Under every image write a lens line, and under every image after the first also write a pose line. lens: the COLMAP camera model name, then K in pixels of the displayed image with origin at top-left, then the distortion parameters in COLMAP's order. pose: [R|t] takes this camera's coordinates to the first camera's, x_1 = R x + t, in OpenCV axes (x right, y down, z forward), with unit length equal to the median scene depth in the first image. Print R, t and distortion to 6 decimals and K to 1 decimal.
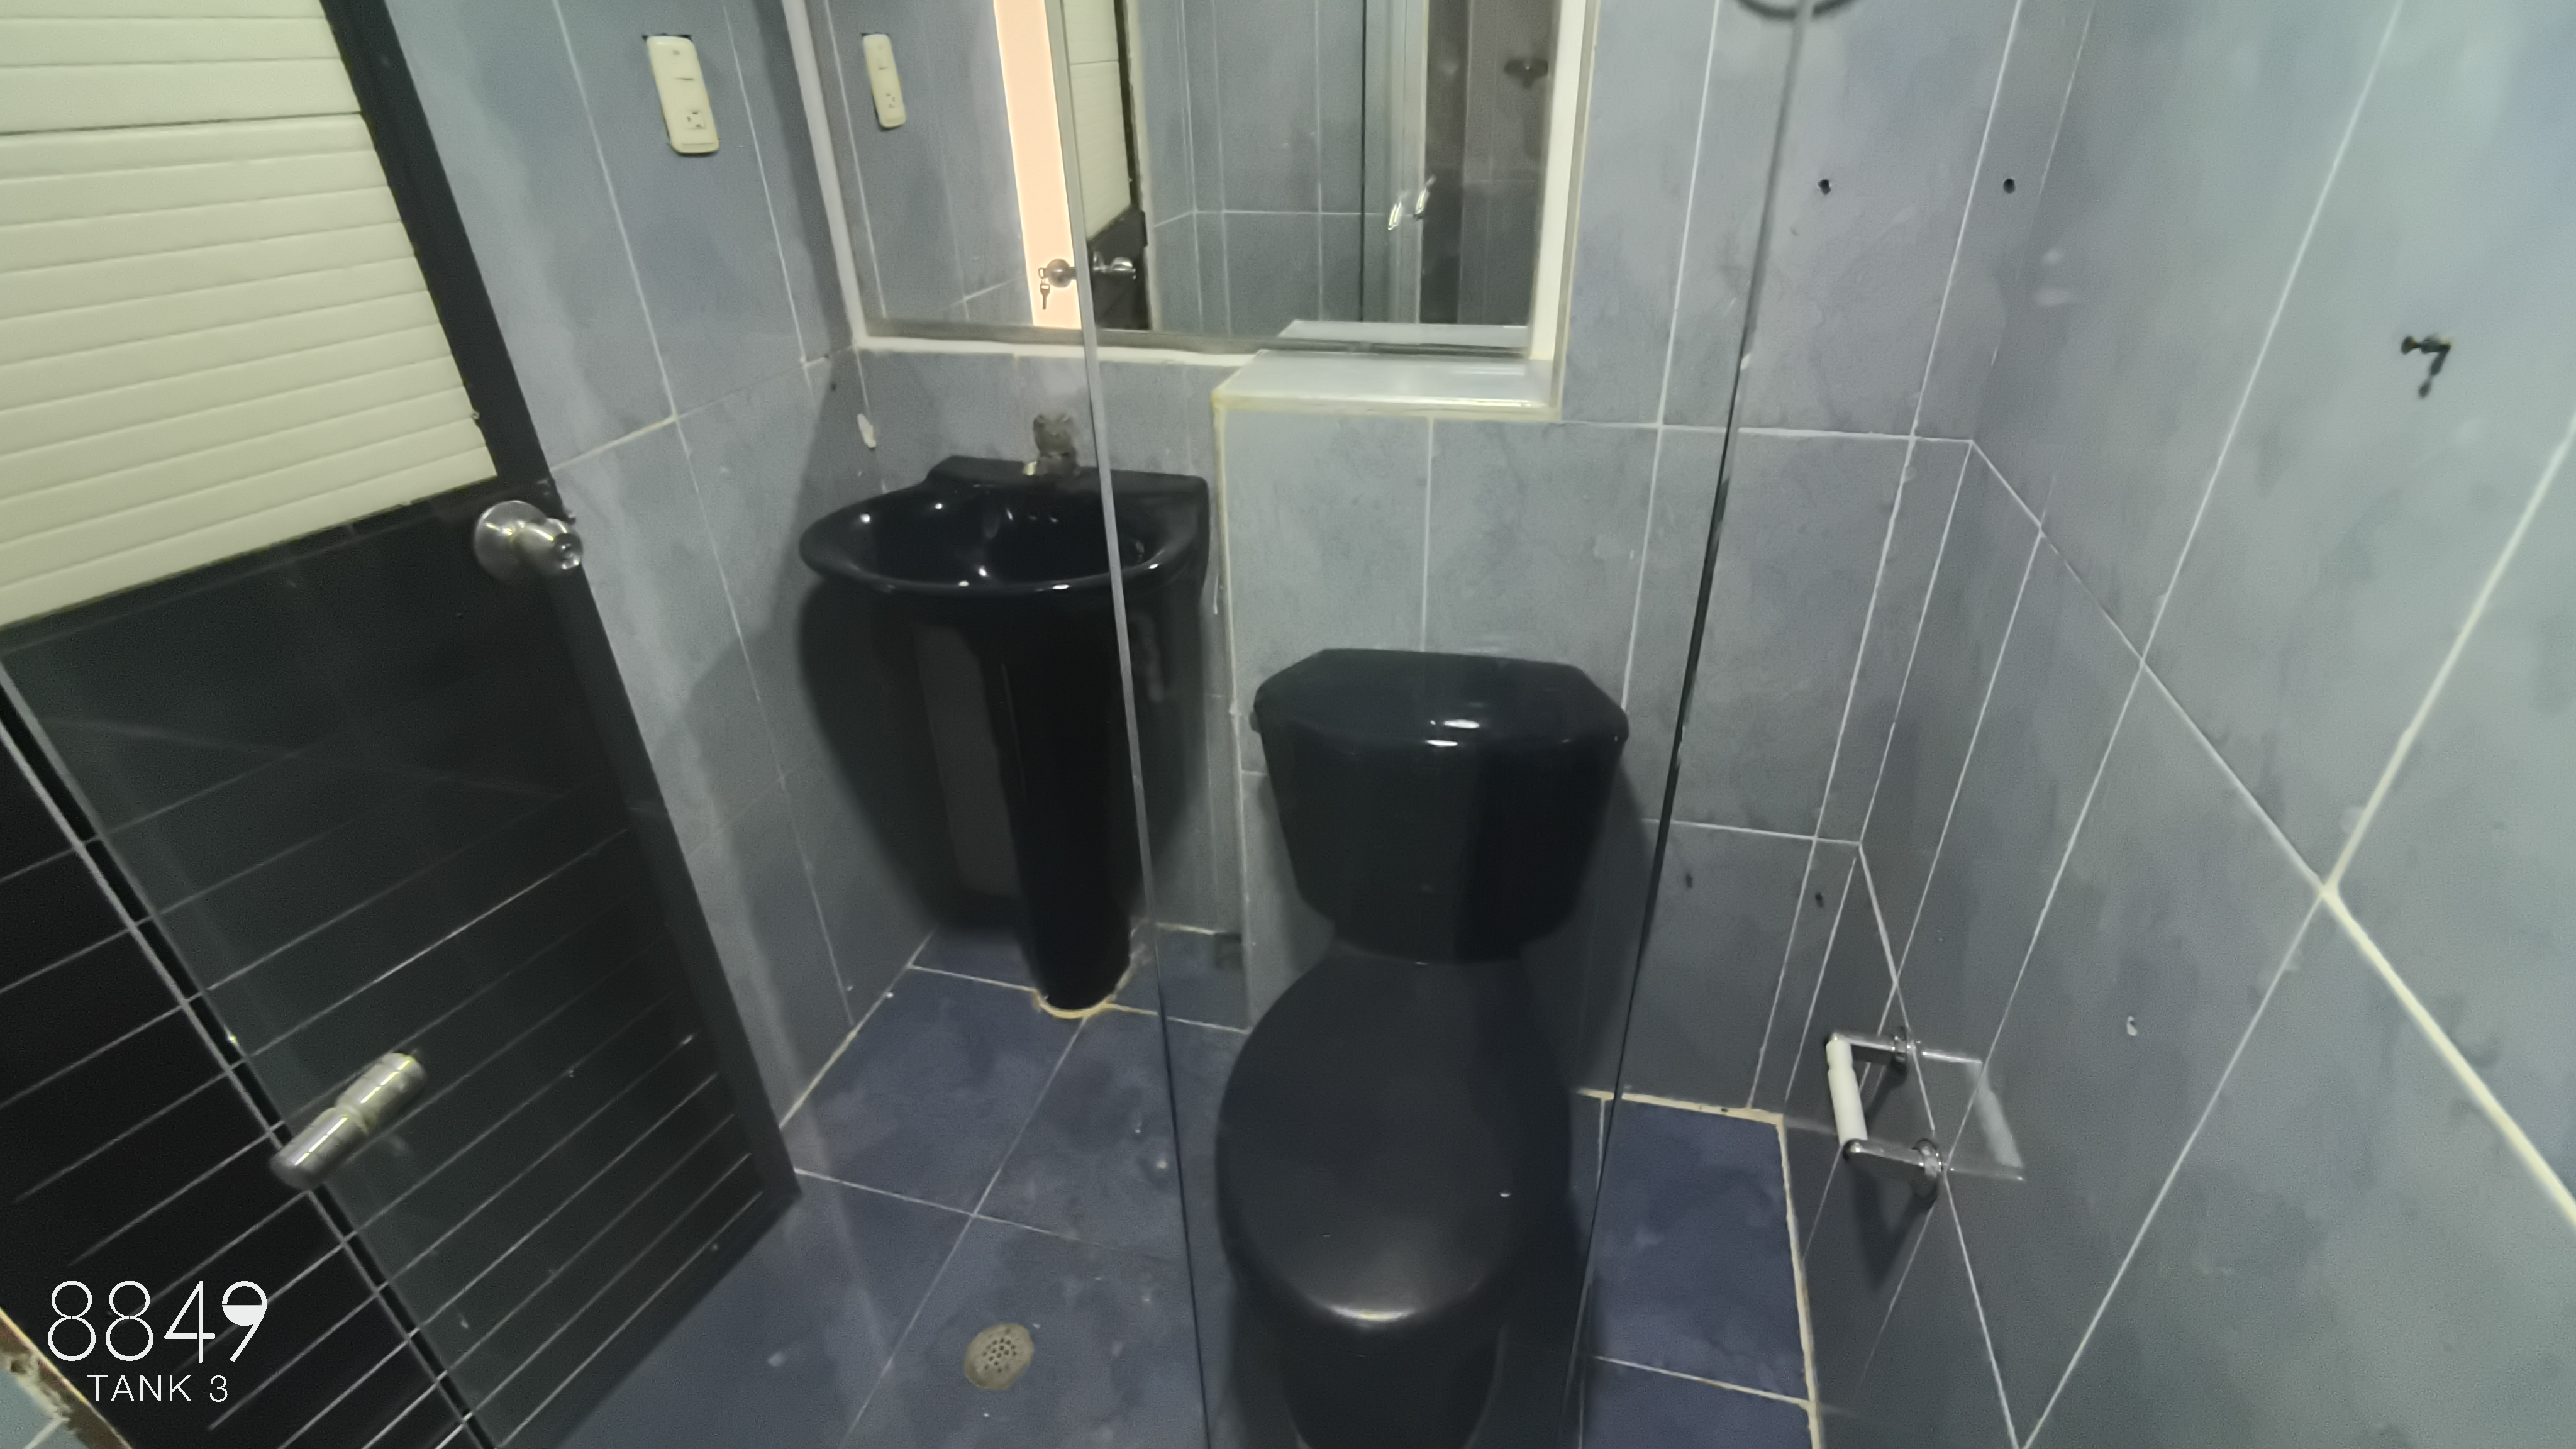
lens RADIAL K [[1175.6, 0, 1286.1], [0, 1175.6, 719.1], [0, 0, 1]] dist [-0.001756, 0.000826]
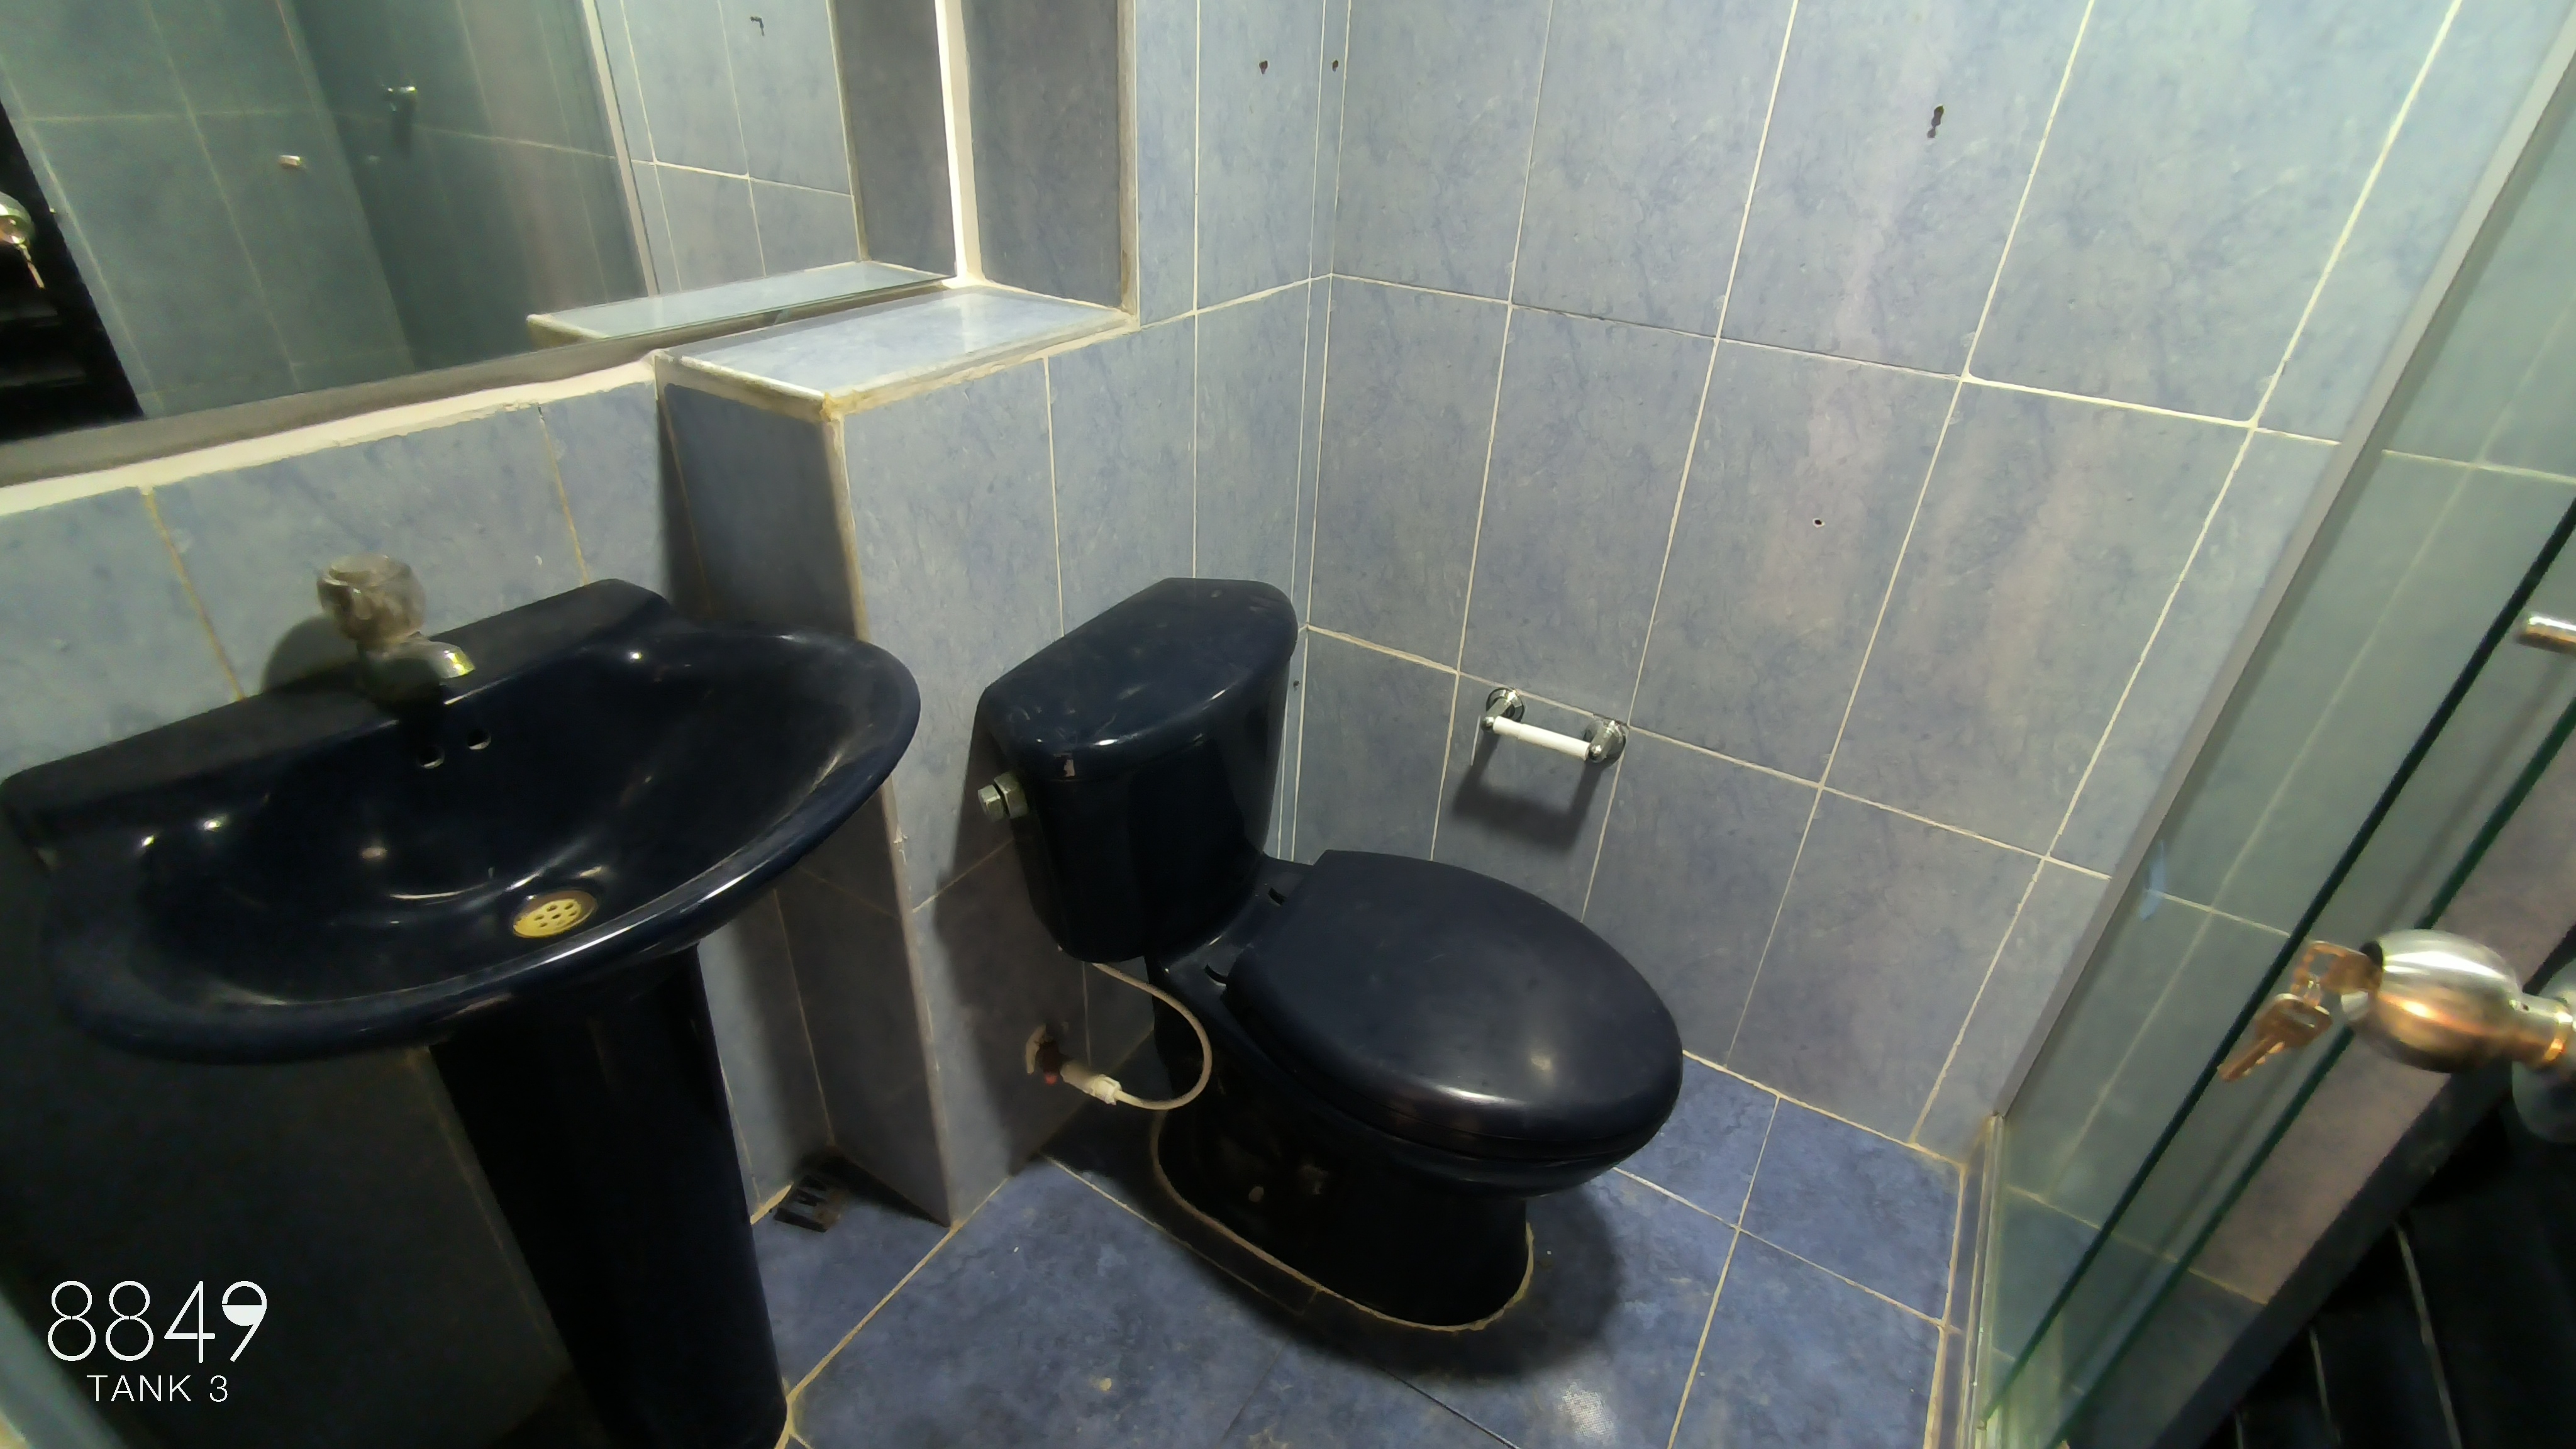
lens RADIAL K [[1175.6, 0, 1286.1], [0, 1175.6, 719.1], [0, 0, 1]] dist [-0.001756, 0.000826]
pose [[0.281834, -0.461616, 0.841118, -0.665586], [0.432354, 0.843706, 0.318167, -0.235725], [-0.856528, 0.273991, 0.437366, 0.567169]]
